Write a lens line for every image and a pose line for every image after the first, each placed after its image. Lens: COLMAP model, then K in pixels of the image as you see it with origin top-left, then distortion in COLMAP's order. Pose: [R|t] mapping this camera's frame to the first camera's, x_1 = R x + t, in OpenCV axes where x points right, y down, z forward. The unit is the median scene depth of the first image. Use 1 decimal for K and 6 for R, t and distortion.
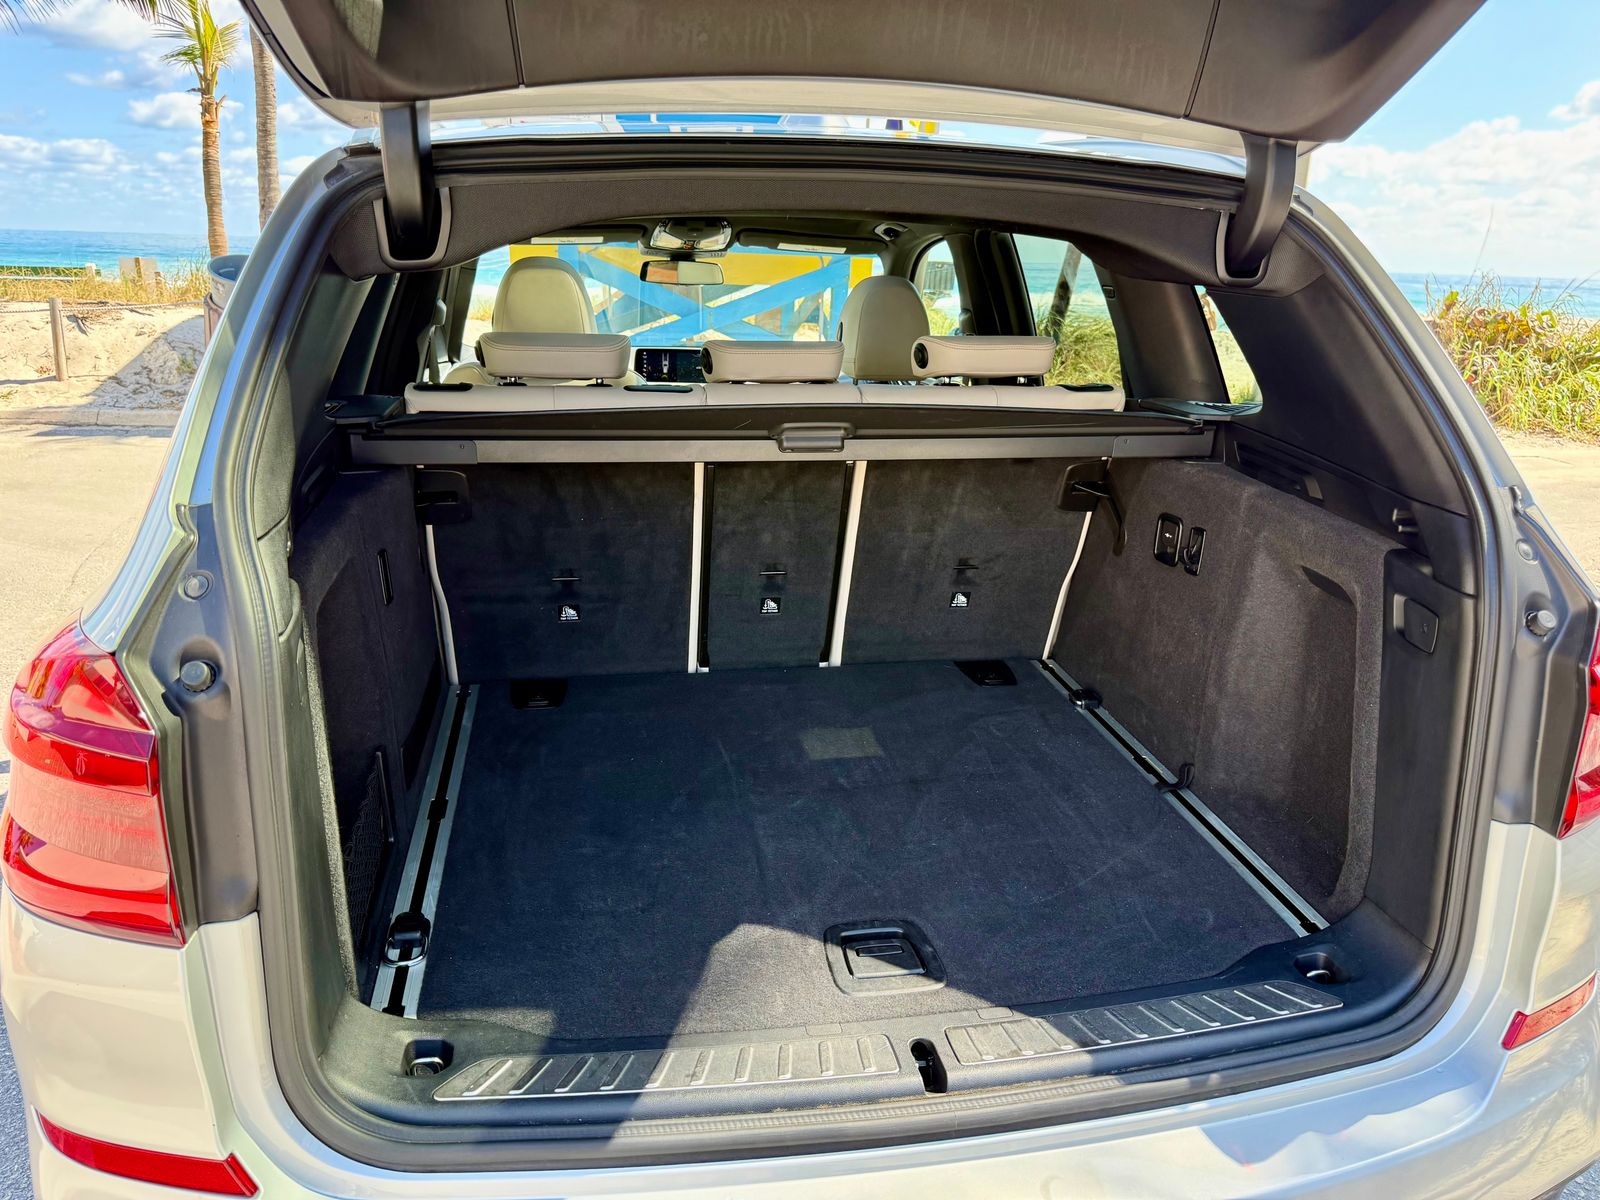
lens RADIAL K [[1154.1, 0, 809.9], [0, 1154.1, 611.7], [0, 0, 1]] dist [0.033590, -0.046081]
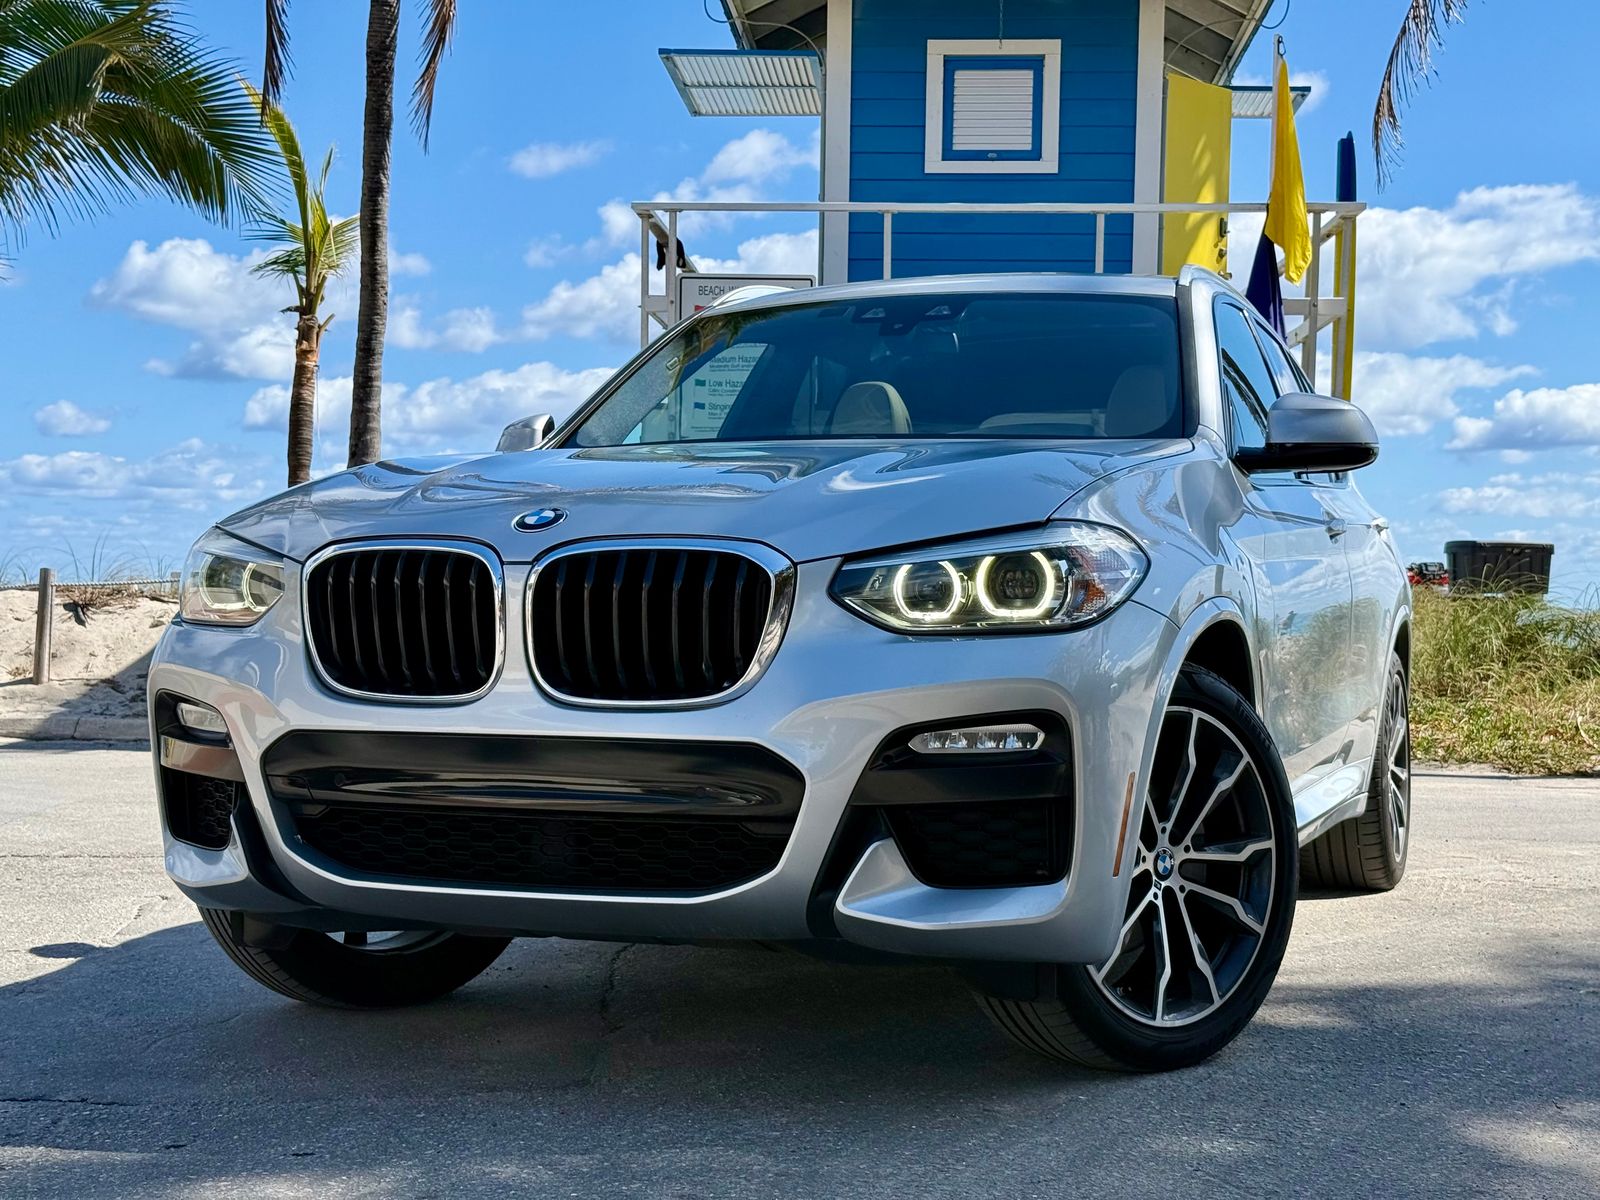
lens RADIAL K [[2296.8, 0, 814.6], [0, 2296.8, 609.5], [0, 0, 1]] dist [0.124973, 0.000000]
pose [[0.965797, -0.018753, -0.258621, 0.151541], [-0.059329, 0.954942, -0.290803, 0.126669], [0.252421, 0.296201, 0.921167, -0.164333]]
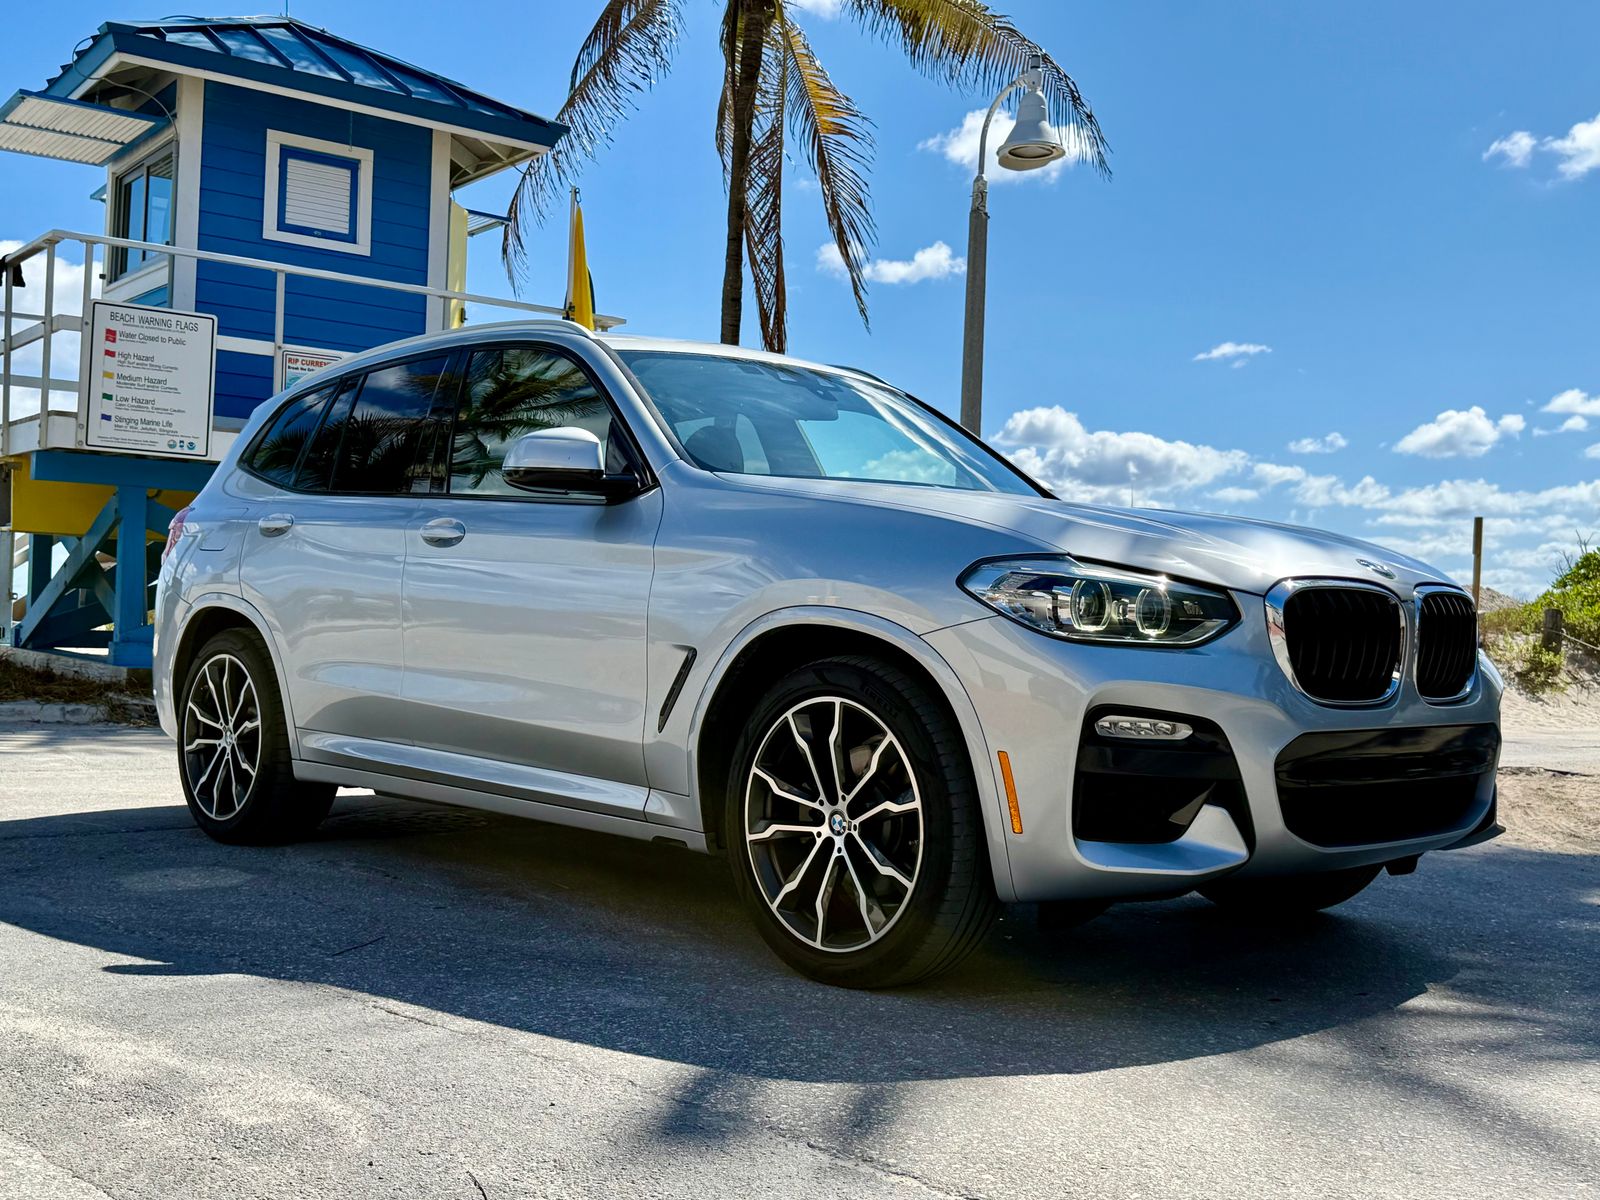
lens RADIAL K [[1812.9, 0, 790.6], [0, 1812.9, 615.0], [0, 0, 1]] dist [0.113708, 0.000000]
pose [[0.922134, 0.005173, 0.386836, -0.274916], [0.106066, 0.958217, -0.265652, 0.124001], [-0.372047, 0.285997, 0.883055, -0.185677]]
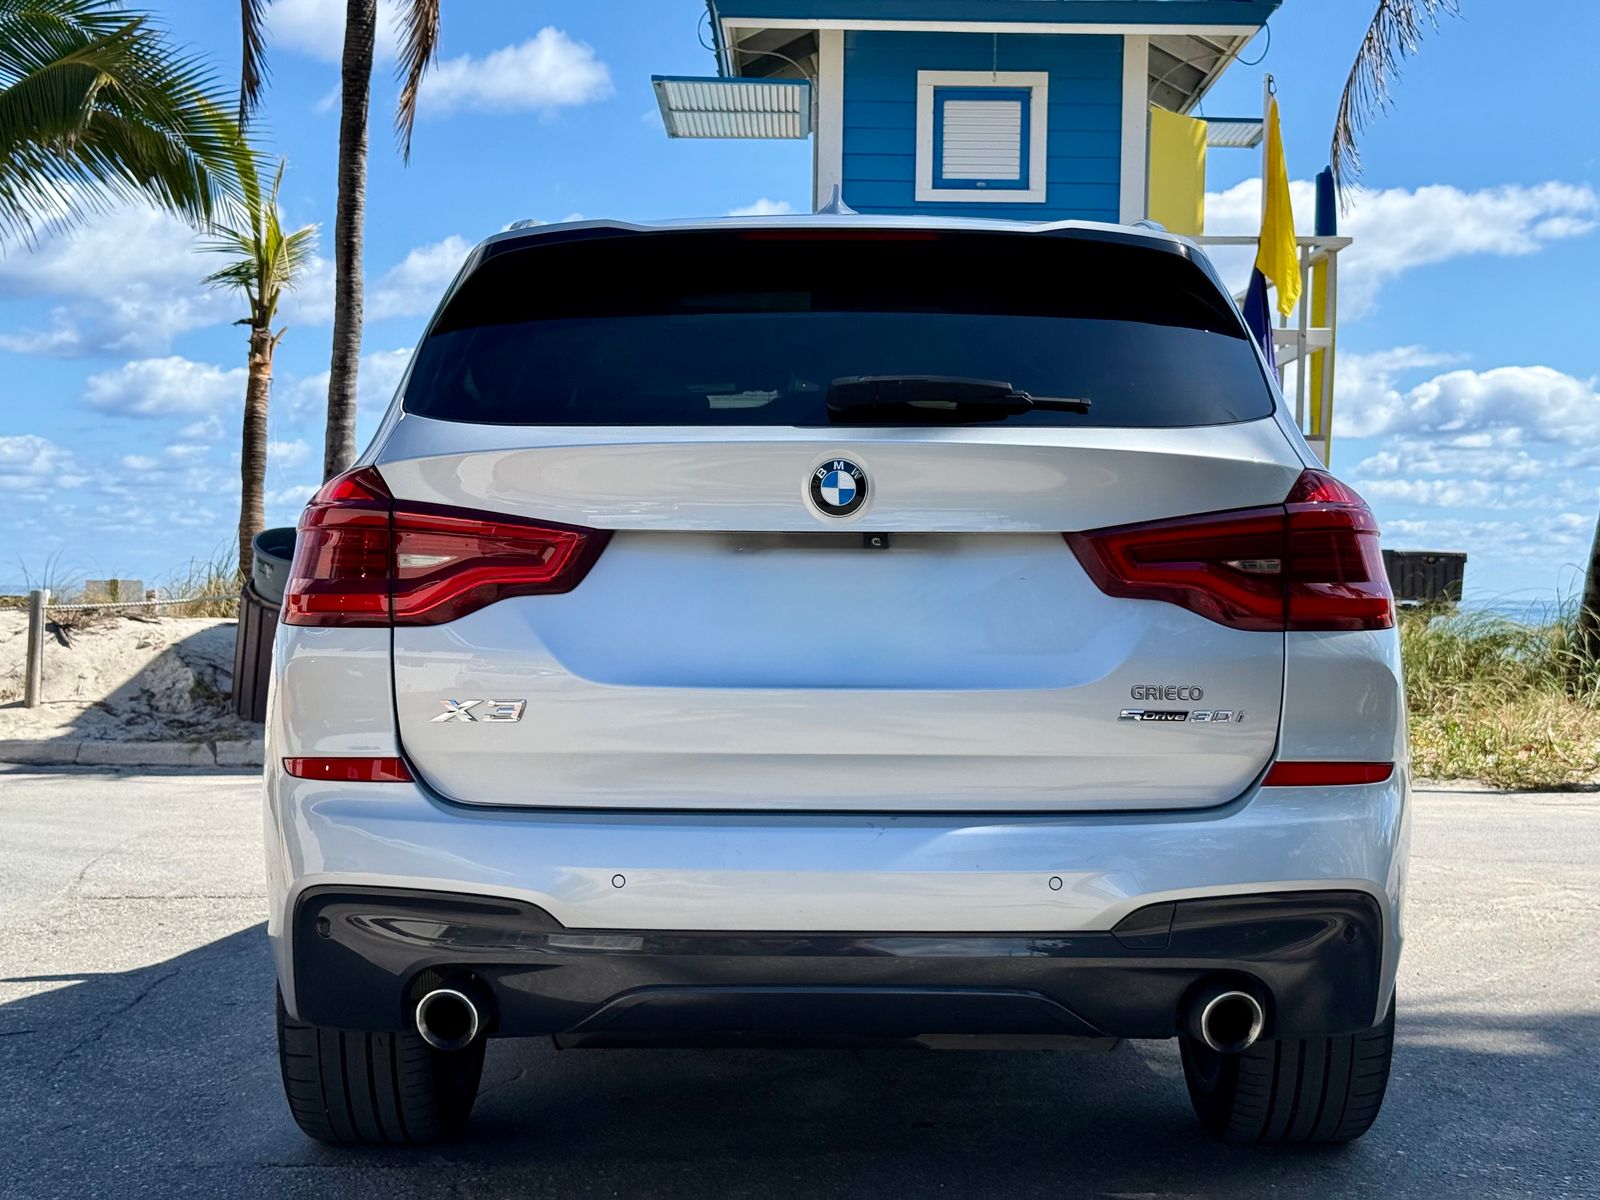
lens RADIAL K [[2296.8, 0, 813.9], [0, 2296.8, 601.9], [0, 0, 1]] dist [0.124973, 0.000000]
pose [[0.981029, -0.020967, -0.192725, 0.072535], [-0.037089, 0.955471, -0.292745, 0.120179], [0.190281, 0.294339, 0.936567, -0.208472]]
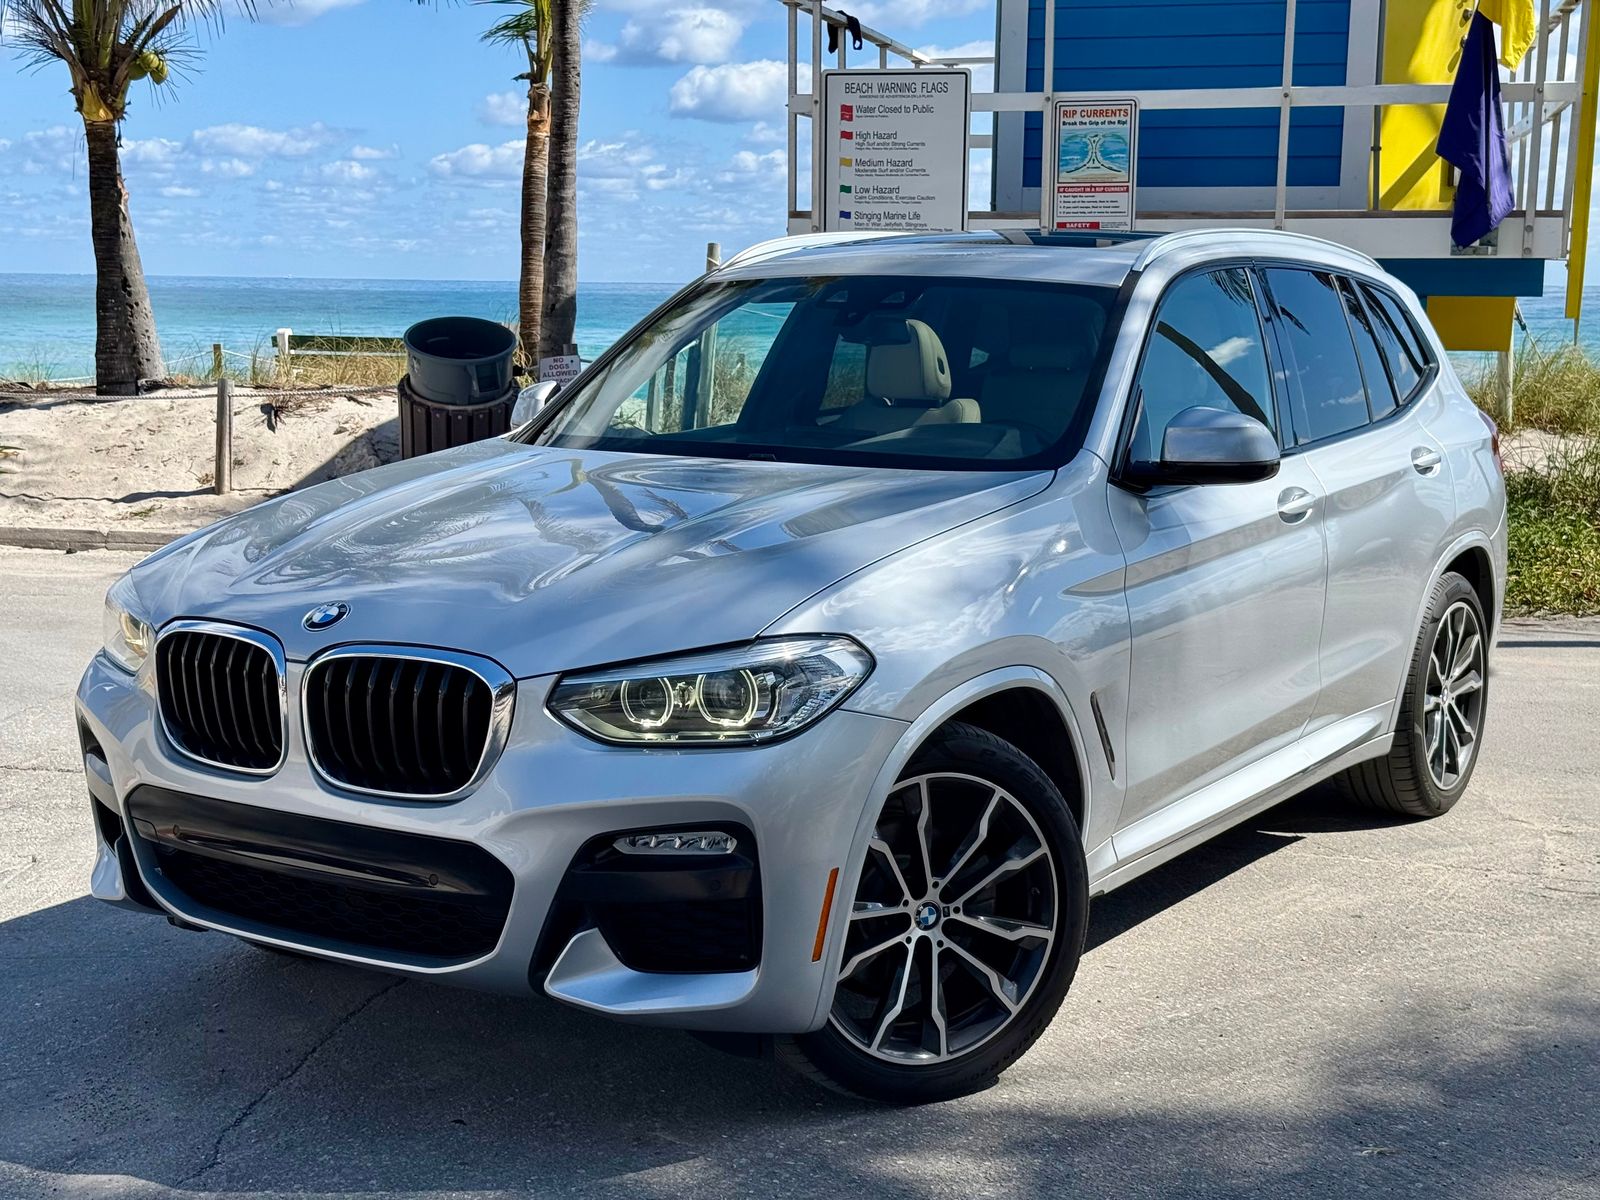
lens RADIAL K [[2296.8, 0, 801.3], [0, 2296.8, 609.8], [0, 0, 1]] dist [0.124973, 0.000000]
pose [[0.898866, 0.038195, -0.436557, 0.264896], [-0.110549, 0.983739, -0.141550, 0.026975], [0.424051, 0.175496, 0.888472, -0.074960]]
